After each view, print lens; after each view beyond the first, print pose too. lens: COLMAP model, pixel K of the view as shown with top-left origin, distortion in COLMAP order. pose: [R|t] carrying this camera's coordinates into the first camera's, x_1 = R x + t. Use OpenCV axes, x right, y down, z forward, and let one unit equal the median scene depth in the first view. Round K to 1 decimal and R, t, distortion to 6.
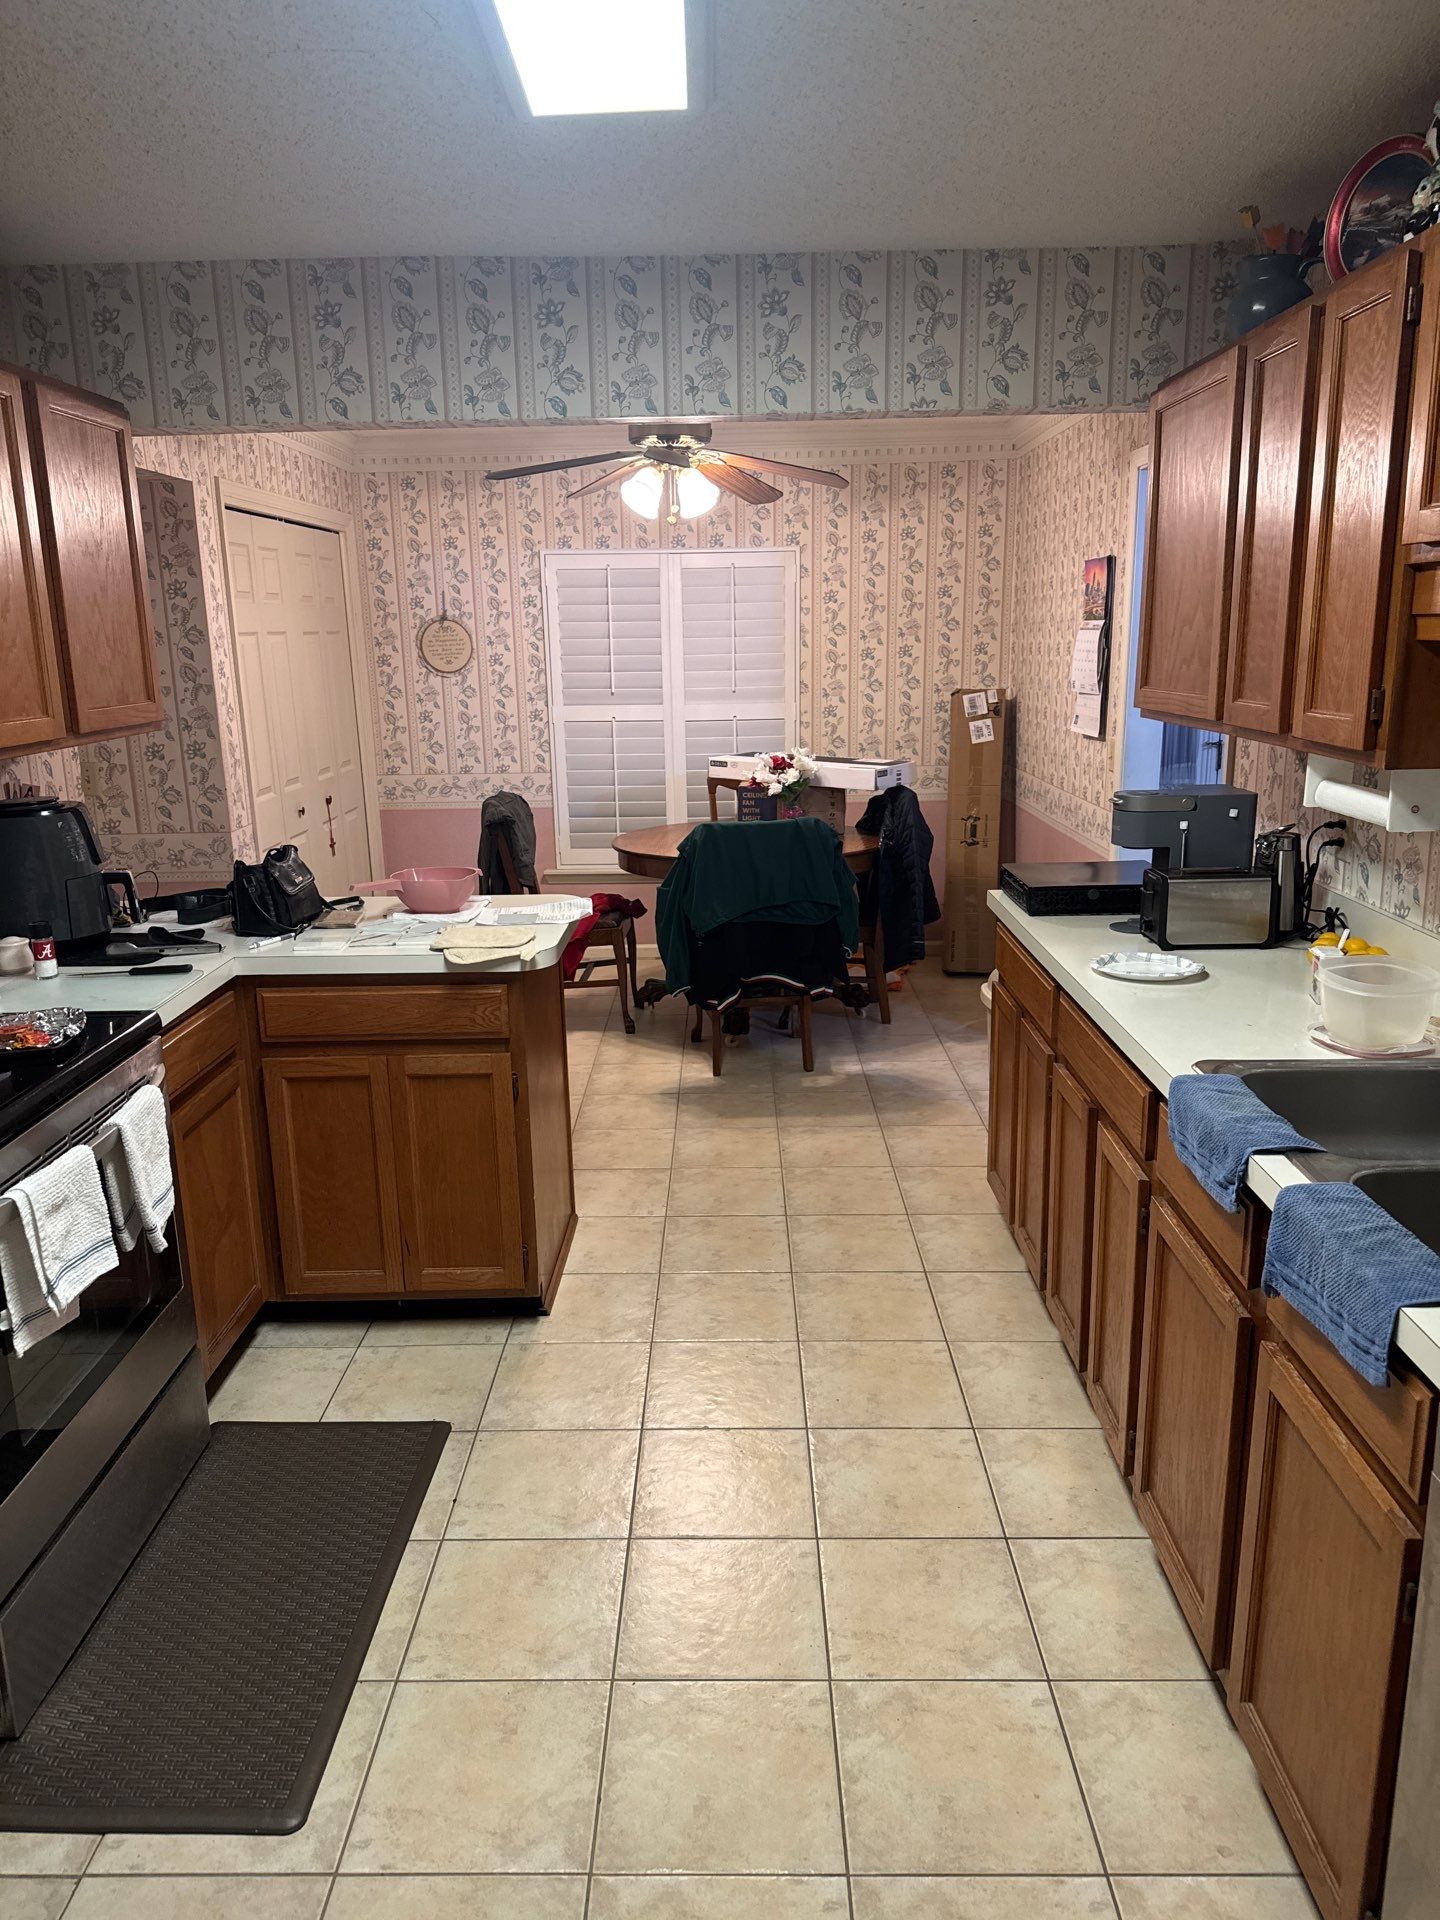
lens RADIAL K [[1363.7, 0, 720.0], [0, 1363.7, 960.0], [0, 0, 1]] dist [0.138537, -0.002554]
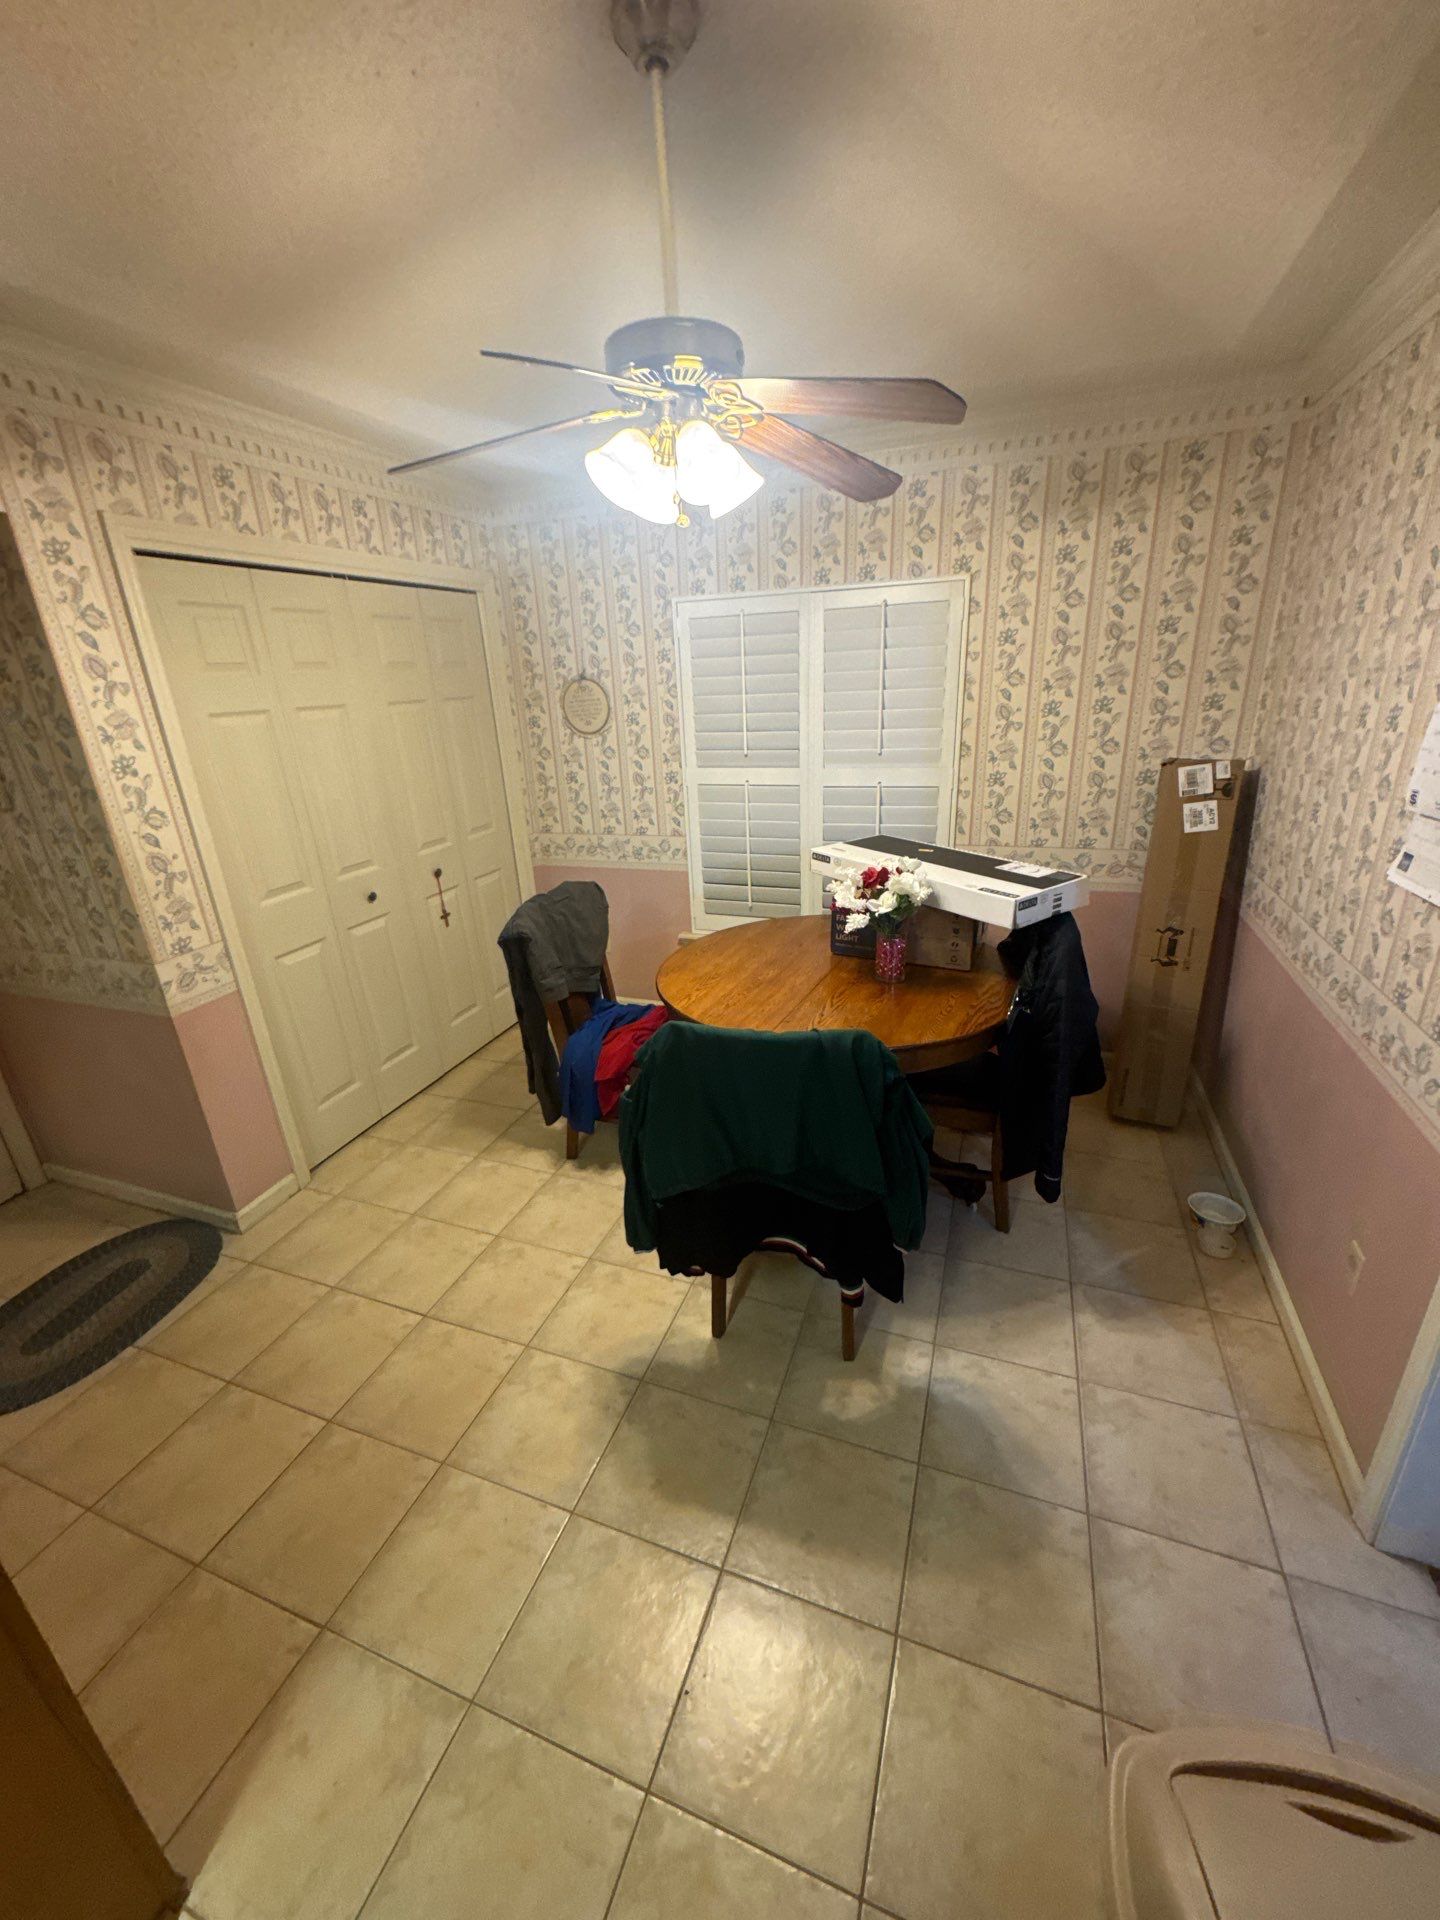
lens RADIAL K [[767.4, 0, 722.2], [0, 767.4, 958.3], [0, 0, 1]] dist [0.000057, -0.000298]
pose [[0.939638, 0.097472, -0.327992, 0.088877], [-0.054296, 0.988897, 0.138330, -0.131732], [0.337834, -0.112172, 0.934498, 0.506657]]
